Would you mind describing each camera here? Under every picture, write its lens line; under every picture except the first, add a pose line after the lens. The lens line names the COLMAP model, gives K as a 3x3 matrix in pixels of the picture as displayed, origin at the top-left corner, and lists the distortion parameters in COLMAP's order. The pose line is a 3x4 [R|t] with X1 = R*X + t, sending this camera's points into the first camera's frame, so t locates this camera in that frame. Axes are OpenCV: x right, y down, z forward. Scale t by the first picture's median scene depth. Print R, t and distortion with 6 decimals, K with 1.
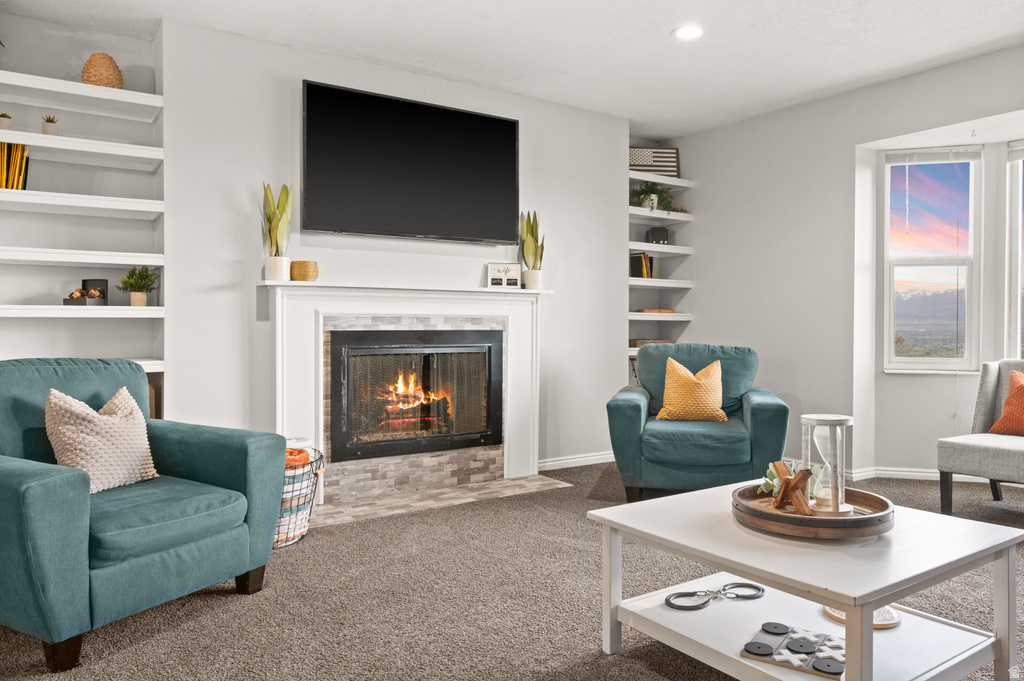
lens RADIAL K [[717.2, 0, 538.1], [0, 717.2, 329.2], [0, 0, 1]] dist [-0.000666, 0.001589]
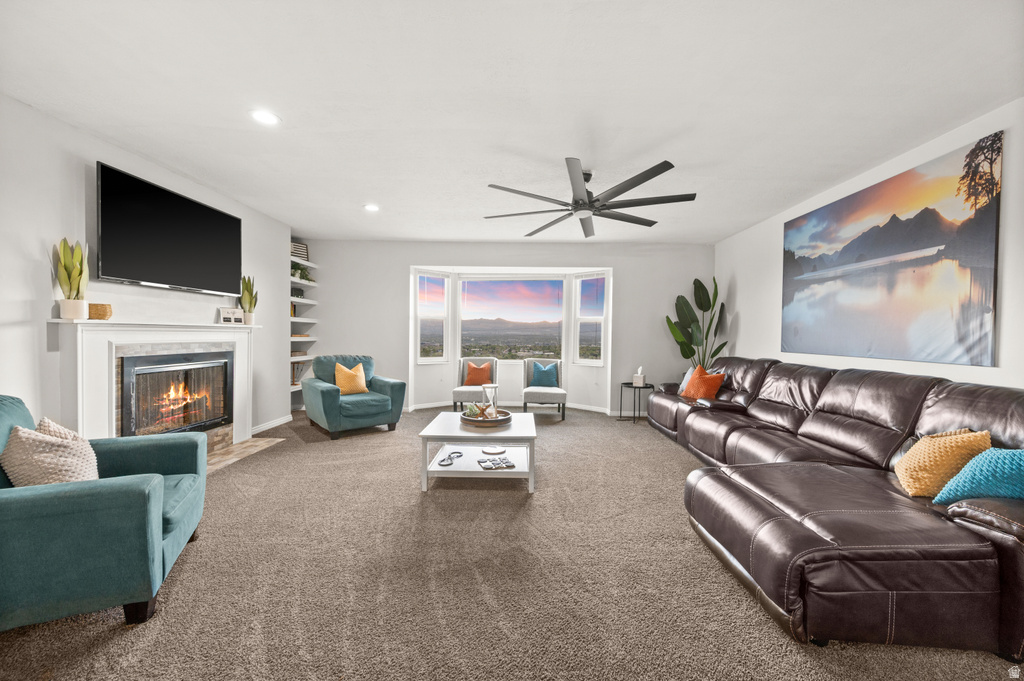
lens RADIAL K [[405.7, 0, 505.7], [0, 405.7, 340.9], [0, 0, 1]] dist [-0.000245, -0.000097]
pose [[0.593799, -0.008908, 0.804564, -0.443249], [-0.007808, 0.999828, 0.016832, -0.043343], [-0.804575, -0.016277, 0.593628, -0.013645]]
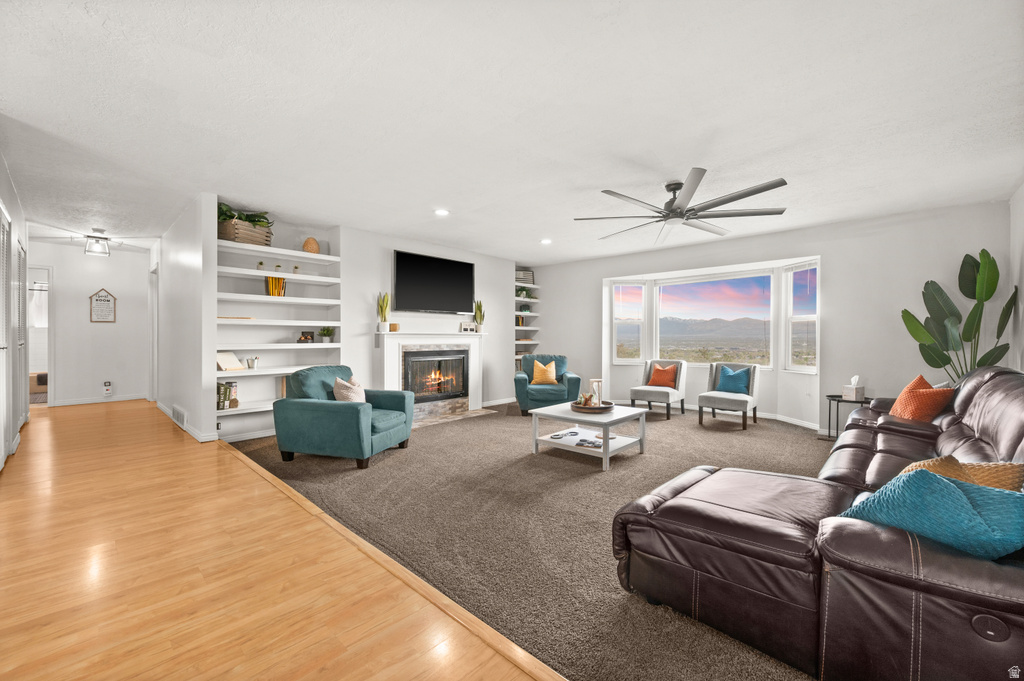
lens RADIAL K [[410.5, 0, 518.8], [0, 410.5, 337.1], [0, 0, 1]] dist [0.001006, 0.000042]
pose [[0.975986, -0.002459, 0.217818, -0.200714], [0.003008, 0.999993, -0.002190, -0.040891], [-0.217812, 0.002793, 0.975987, -0.433344]]
